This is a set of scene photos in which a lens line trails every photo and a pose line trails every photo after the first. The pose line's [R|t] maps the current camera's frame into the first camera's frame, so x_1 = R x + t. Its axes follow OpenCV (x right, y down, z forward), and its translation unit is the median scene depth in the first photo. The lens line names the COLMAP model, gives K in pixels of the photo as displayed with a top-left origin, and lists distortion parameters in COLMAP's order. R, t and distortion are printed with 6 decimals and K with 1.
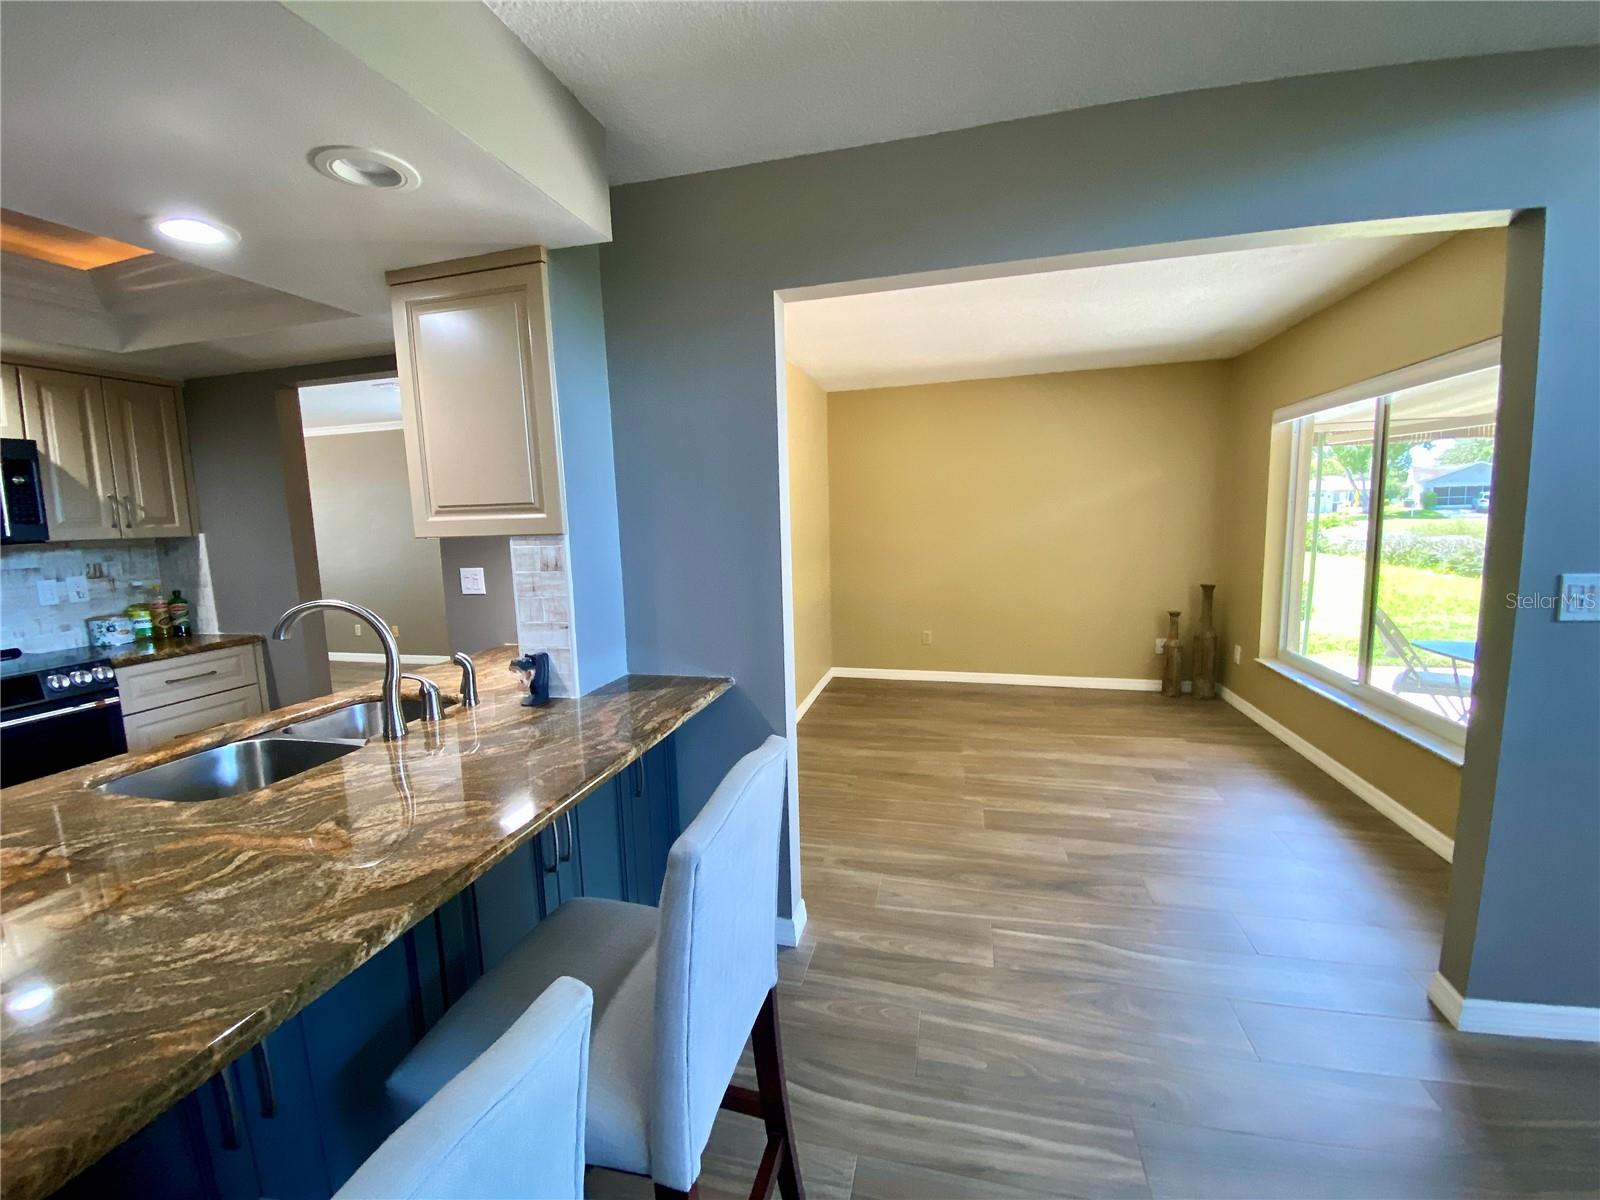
lens RADIAL K [[646.7, 0, 792.6], [0, 646.7, 595.4], [0, 0, 1]] dist [0.033865, -0.026347]
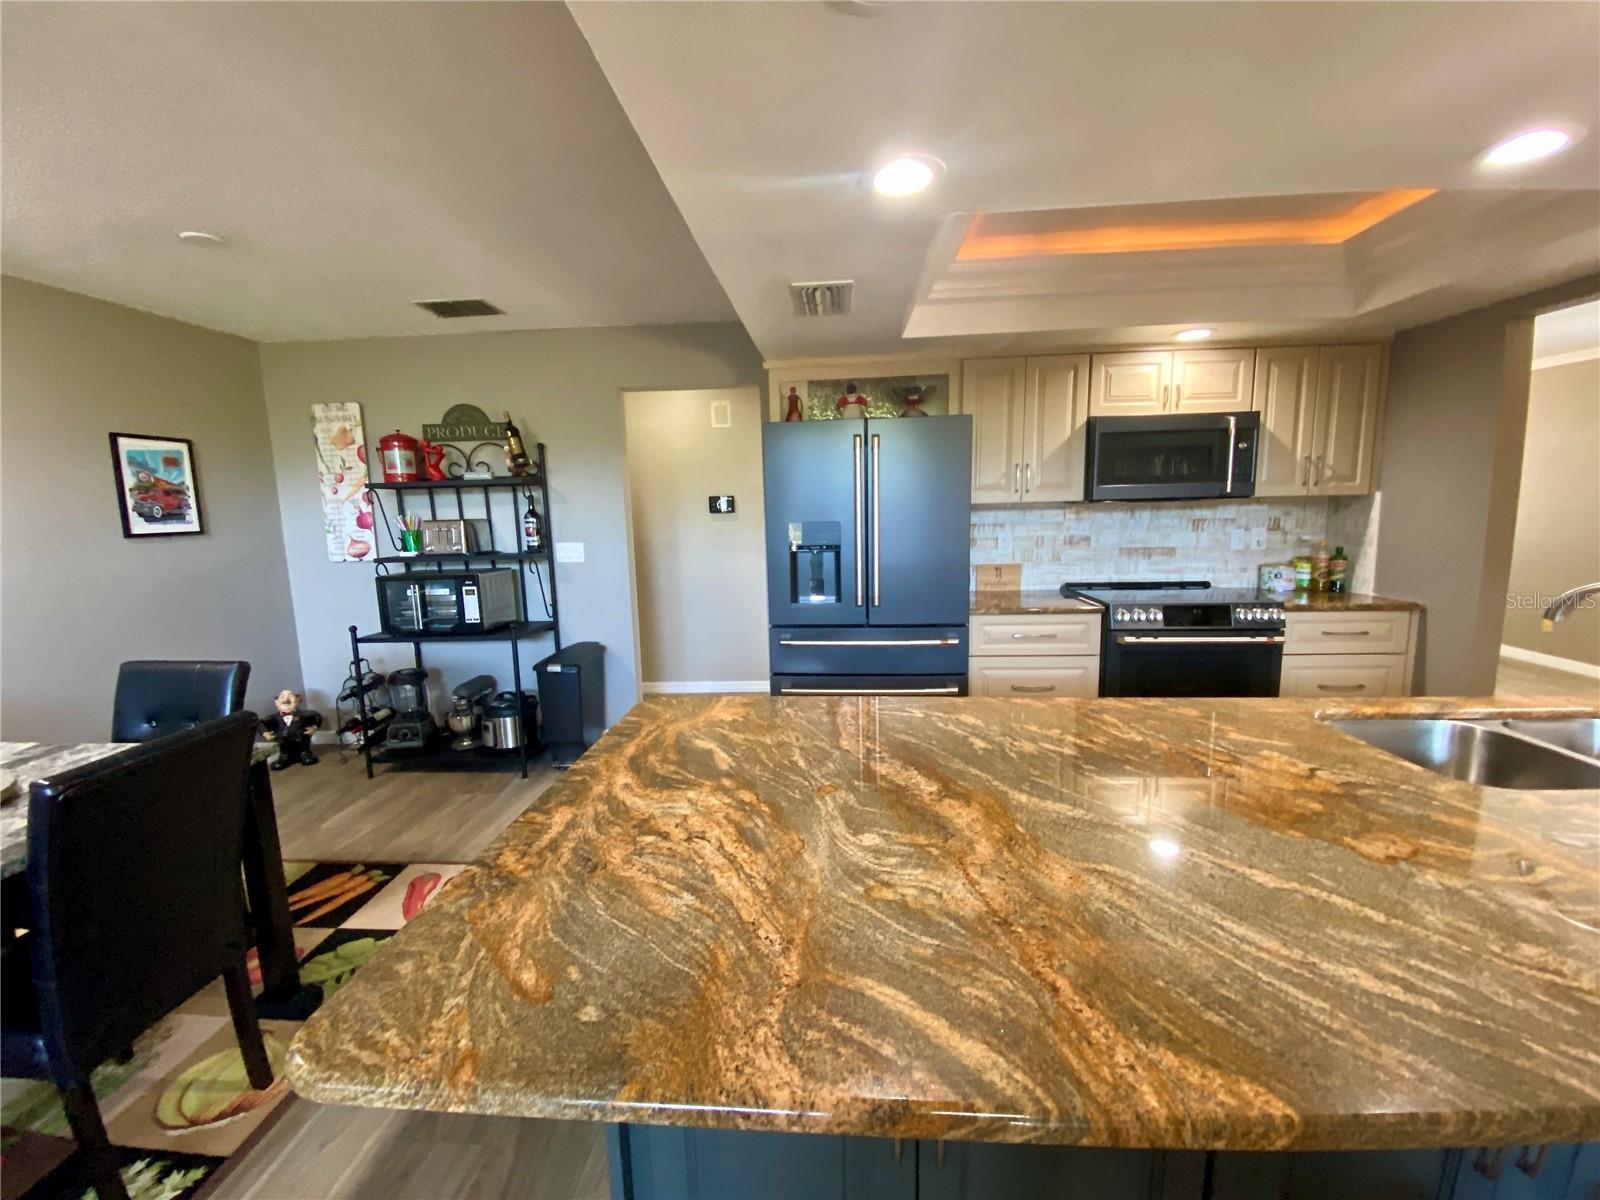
lens RADIAL K [[646.7, 0, 792.6], [0, 646.7, 595.4], [0, 0, 1]] dist [0.033865, -0.026347]
pose [[0.189805, 0.158744, -0.968904, -0.104867], [-0.101848, 0.984702, 0.141380, 0.010664], [0.976525, 0.071846, 0.203069, -0.057861]]
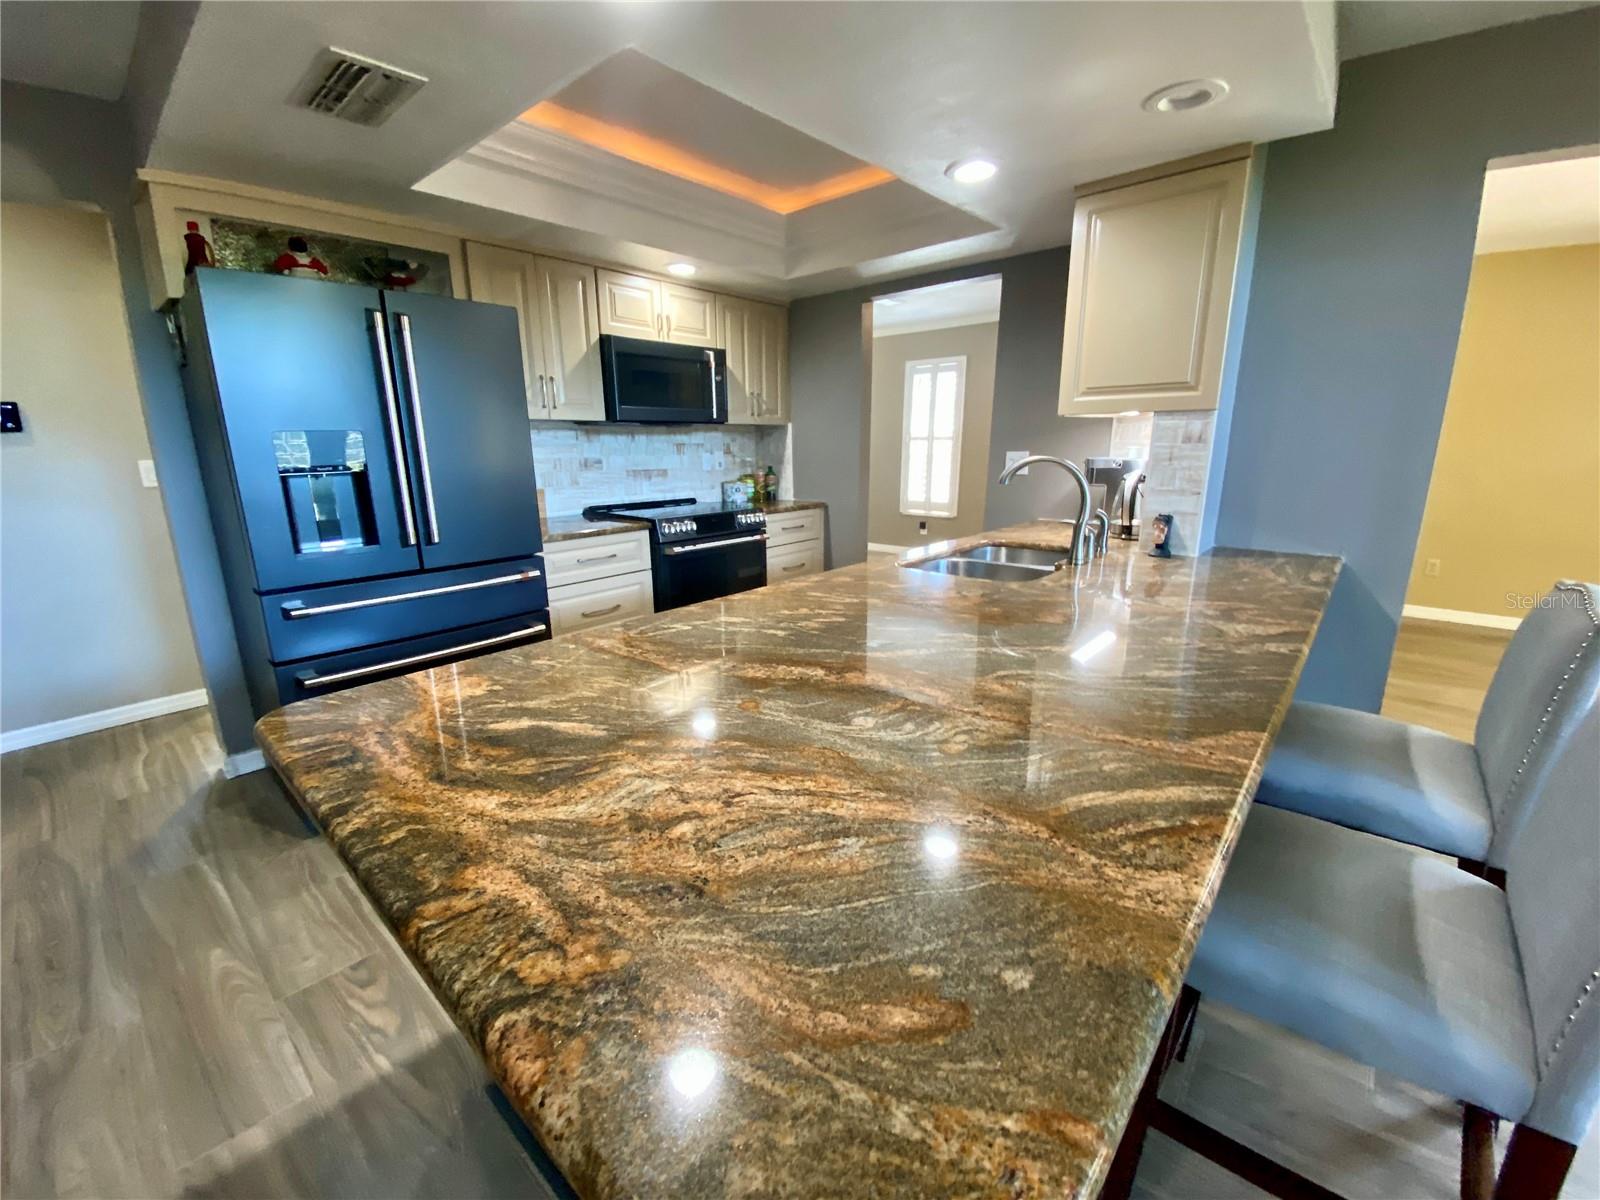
lens RADIAL K [[646.7, 0, 792.6], [0, 646.7, 595.4], [0, 0, 1]] dist [0.033865, -0.026347]
pose [[0.895035, 0.123345, -0.428600, -0.317752], [-0.069819, 0.987898, 0.138500, 0.078647], [0.440496, -0.094038, 0.892816, -0.248146]]
